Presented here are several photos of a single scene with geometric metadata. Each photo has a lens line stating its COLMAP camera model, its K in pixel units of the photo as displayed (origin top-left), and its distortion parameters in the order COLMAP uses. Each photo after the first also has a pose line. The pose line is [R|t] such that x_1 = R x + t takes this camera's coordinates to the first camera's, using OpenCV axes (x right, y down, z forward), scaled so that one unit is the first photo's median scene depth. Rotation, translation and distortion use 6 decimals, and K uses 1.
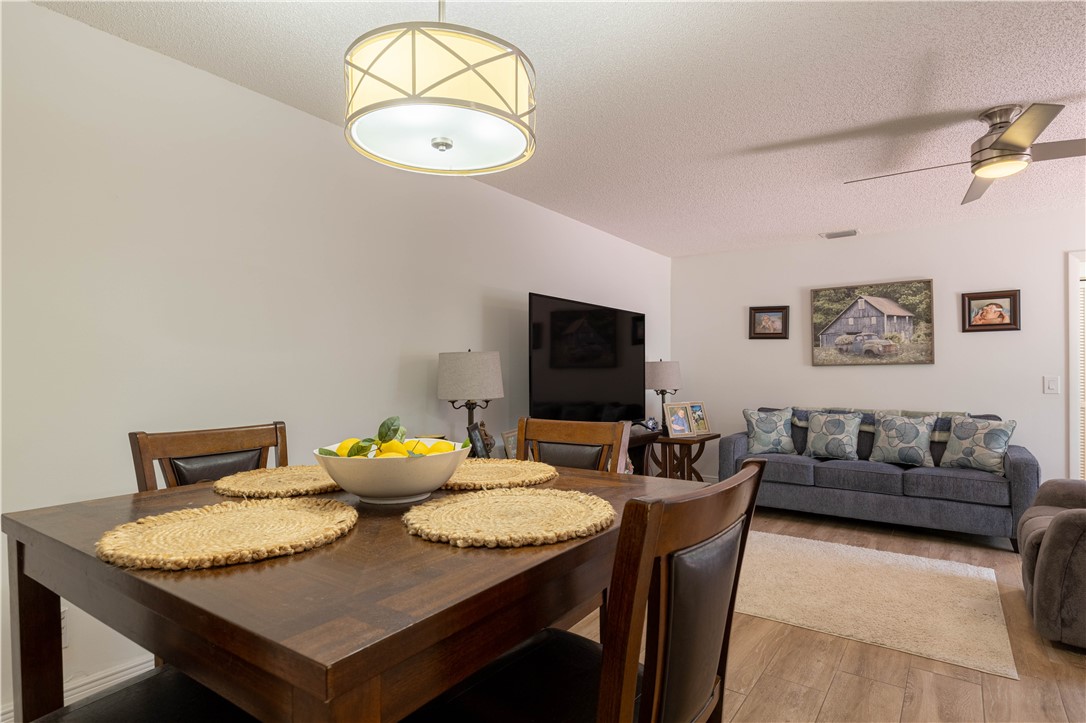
lens RADIAL K [[579.3, 0, 541.1], [0, 579.3, 370.0], [0, 0, 1]] dist [-0.001910, 0.001001]
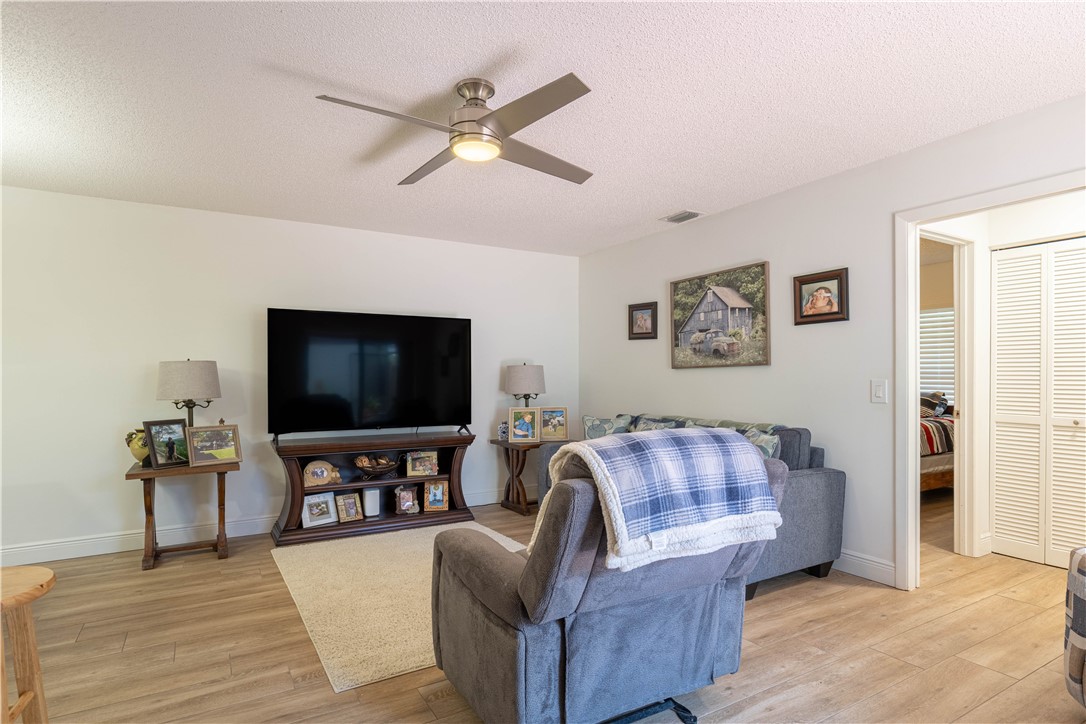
lens RADIAL K [[579.3, 0, 527.1], [0, 579.3, 372.4], [0, 0, 1]] dist [-0.001910, 0.001001]
pose [[0.911330, -0.006481, -0.411625, 0.679526], [0.005518, 0.999979, -0.003528, 0.000707], [0.411639, 0.000944, 0.911347, 0.111052]]
